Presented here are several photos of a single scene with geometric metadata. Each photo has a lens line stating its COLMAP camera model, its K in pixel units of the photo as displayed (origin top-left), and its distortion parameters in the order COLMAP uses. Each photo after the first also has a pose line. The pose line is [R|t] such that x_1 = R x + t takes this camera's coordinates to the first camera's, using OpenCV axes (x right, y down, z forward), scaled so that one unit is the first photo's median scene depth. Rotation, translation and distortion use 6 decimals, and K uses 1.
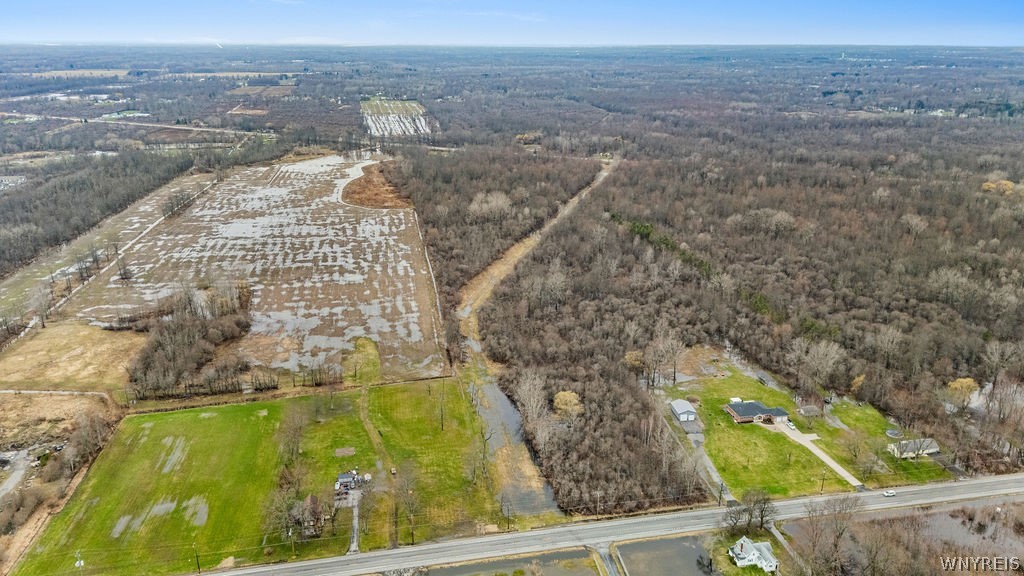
lens RADIAL K [[747.2, 0, 525.3], [0, 747.2, 286.9], [0, 0, 1]] dist [0.078510, -0.060609]
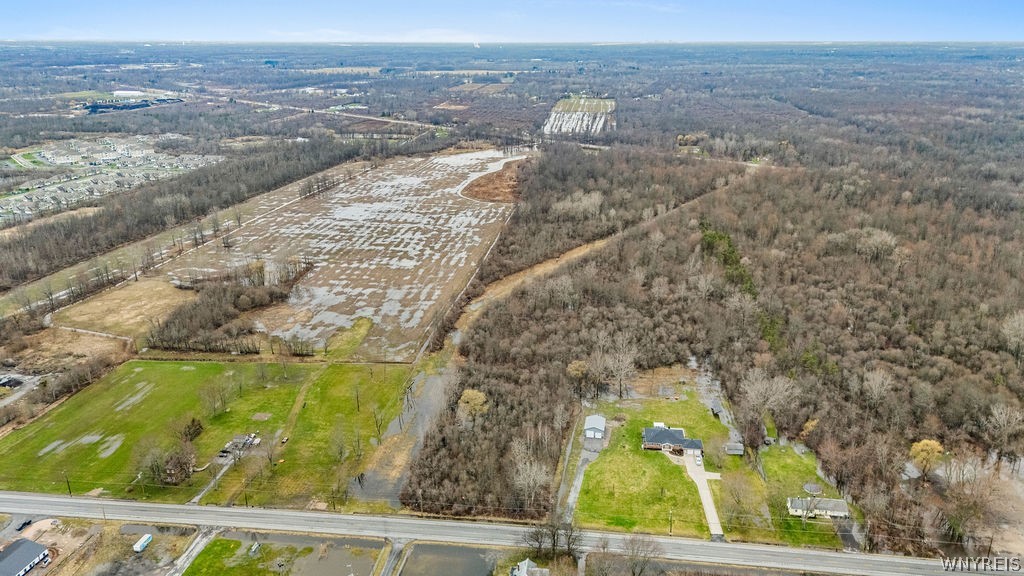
lens RADIAL K [[746.5, 0, 527.4], [0, 746.5, 286.9], [0, 0, 1]] dist [0.084302, -0.067617]
pose [[0.950926, 0.096848, -0.293871, 0.282053], [-0.096348, 0.995216, 0.016214, -0.014566], [0.294035, 0.012896, 0.955708, 0.044289]]
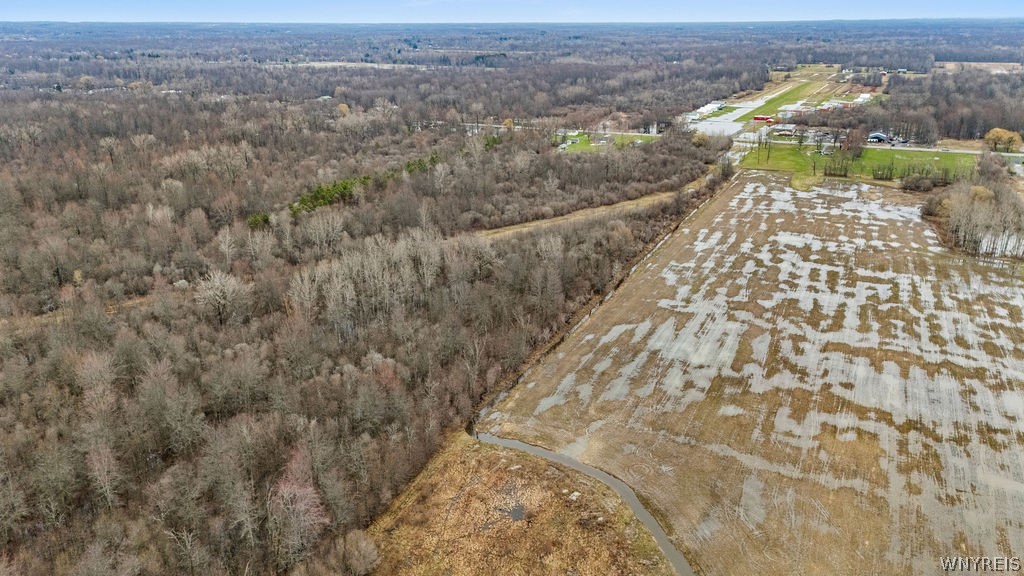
lens RADIAL K [[753.8, 0, 511.5], [0, 753.8, 287.6], [0, 0, 1]] dist [0.046131, -0.013848]
pose [[-0.802343, -0.200796, 0.562073, -0.482898], [0.186503, 0.810214, 0.555671, -0.466369], [-0.566976, 0.550667, -0.612621, 1.819632]]
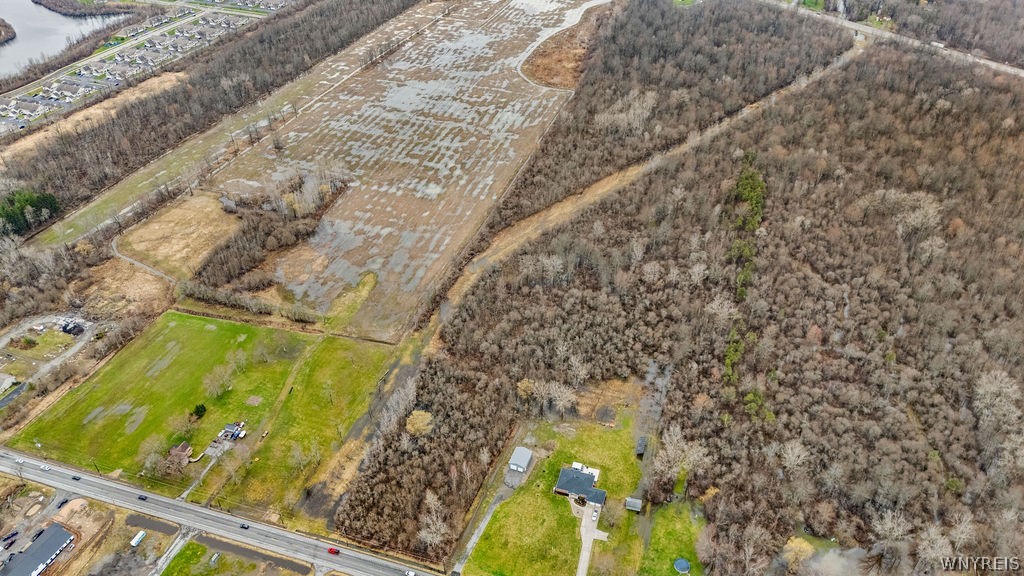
lens RADIAL K [[739.2, 0, 510.0], [0, 739.2, 299.9], [0, 0, 1]] dist [0.085121, -0.074061]
pose [[0.869094, 0.292414, -0.398961, 0.401272], [-0.145396, 0.921944, 0.358998, -0.309456], [0.472796, -0.253995, 0.843772, 0.107451]]
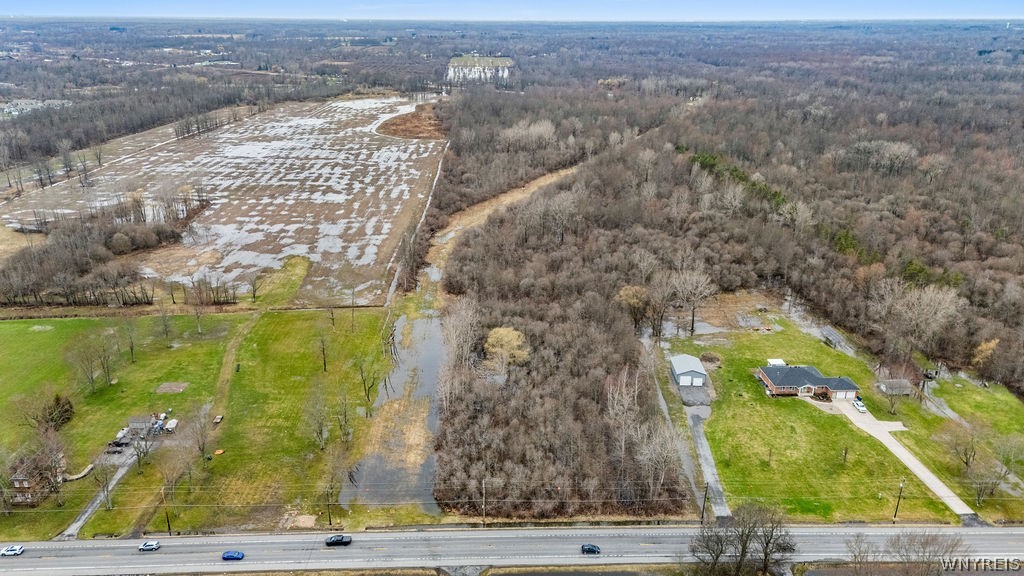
lens RADIAL K [[751.0, 0, 510.7], [0, 751.0, 288.4], [0, 0, 1]] dist [0.061435, -0.030123]
pose [[0.985373, 0.059247, -0.159782, 0.114612], [-0.054901, 0.997995, 0.031479, 0.058445], [0.161327, -0.022246, 0.986650, 0.238205]]
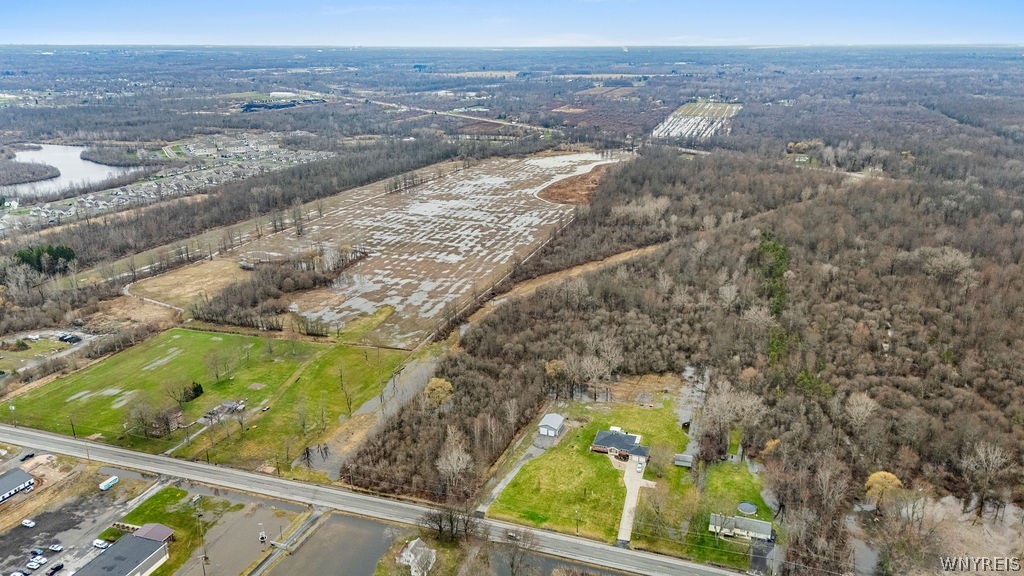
lens RADIAL K [[747.7, 0, 516.4], [0, 747.7, 287.4], [0, 0, 1]] dist [0.093021, -0.084167]
pose [[0.867326, 0.152595, -0.473772, 0.432699], [-0.154093, 0.987403, 0.035933, -0.026950], [0.473287, 0.041839, 0.879914, 0.090335]]
